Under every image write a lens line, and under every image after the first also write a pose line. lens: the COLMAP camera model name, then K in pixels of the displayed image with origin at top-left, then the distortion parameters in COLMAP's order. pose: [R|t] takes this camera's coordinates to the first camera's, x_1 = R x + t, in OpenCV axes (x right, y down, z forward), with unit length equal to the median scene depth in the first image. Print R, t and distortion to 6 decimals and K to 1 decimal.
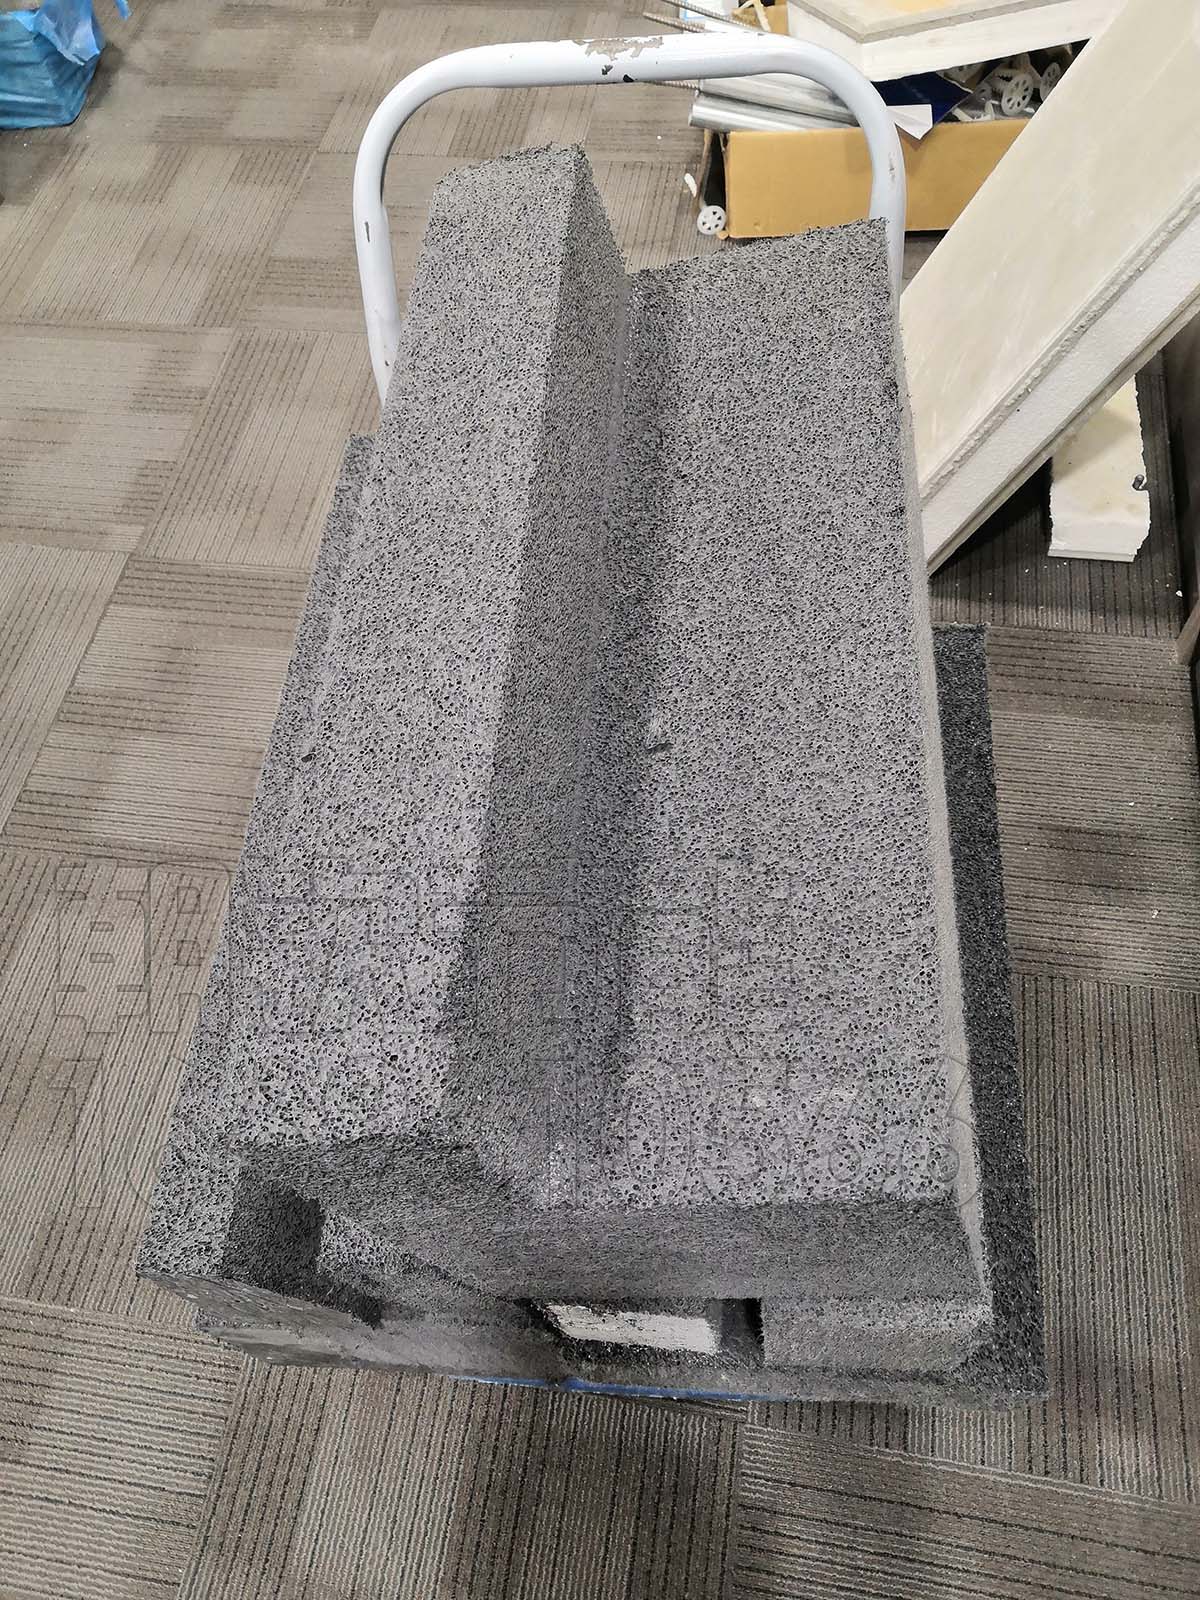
lens RADIAL K [[1248.9, 0, 600.0], [0, 1248.9, 800.0], [0, 0, 1]] dist [0.010305, 0.006184]
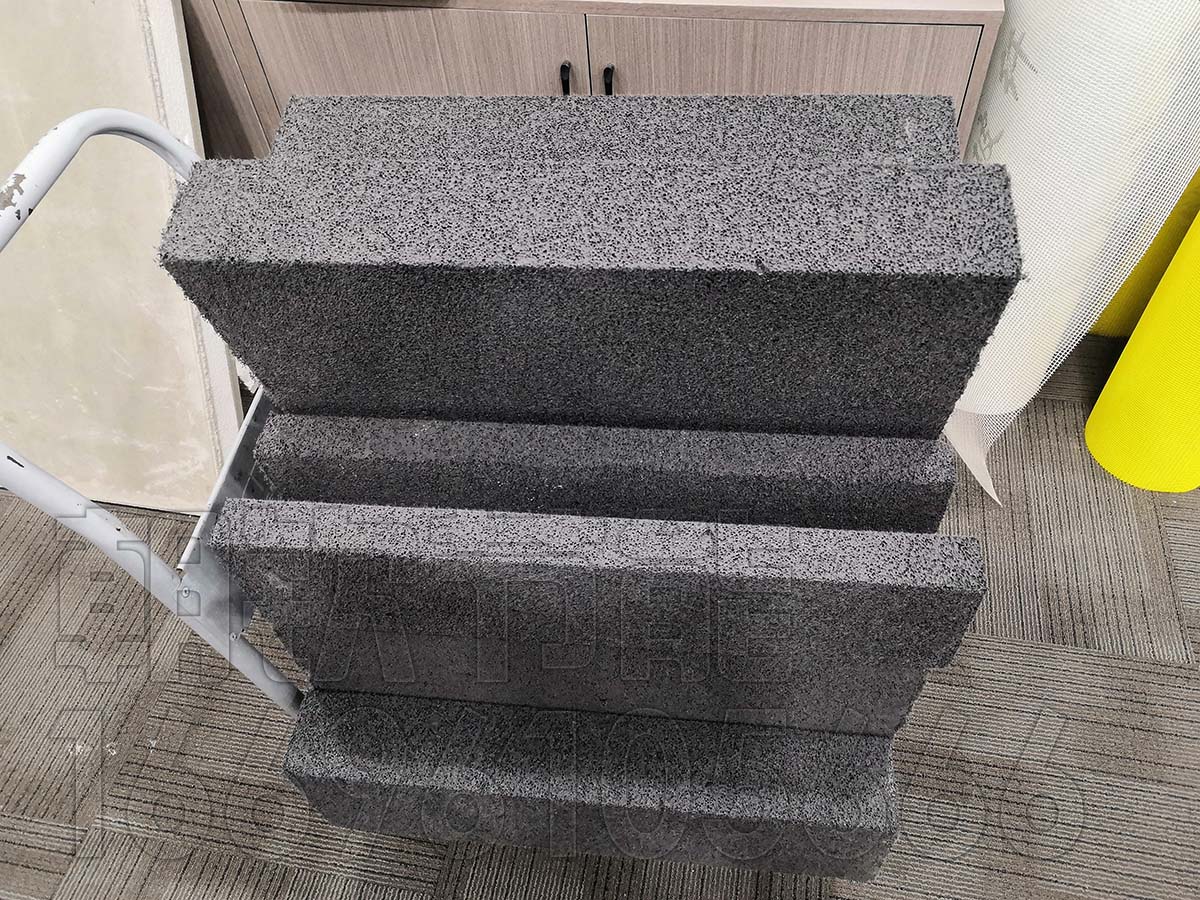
lens RADIAL K [[936.7, 0, 600.0], [0, 936.7, 450.0], [0, 0, 1]] dist [0.010305, 0.006184]
pose [[0.040013, -0.725221, 0.687352, -0.589668], [0.881780, 0.349175, 0.317081, -0.241111], [-0.469960, 0.593406, 0.653458, 0.234301]]
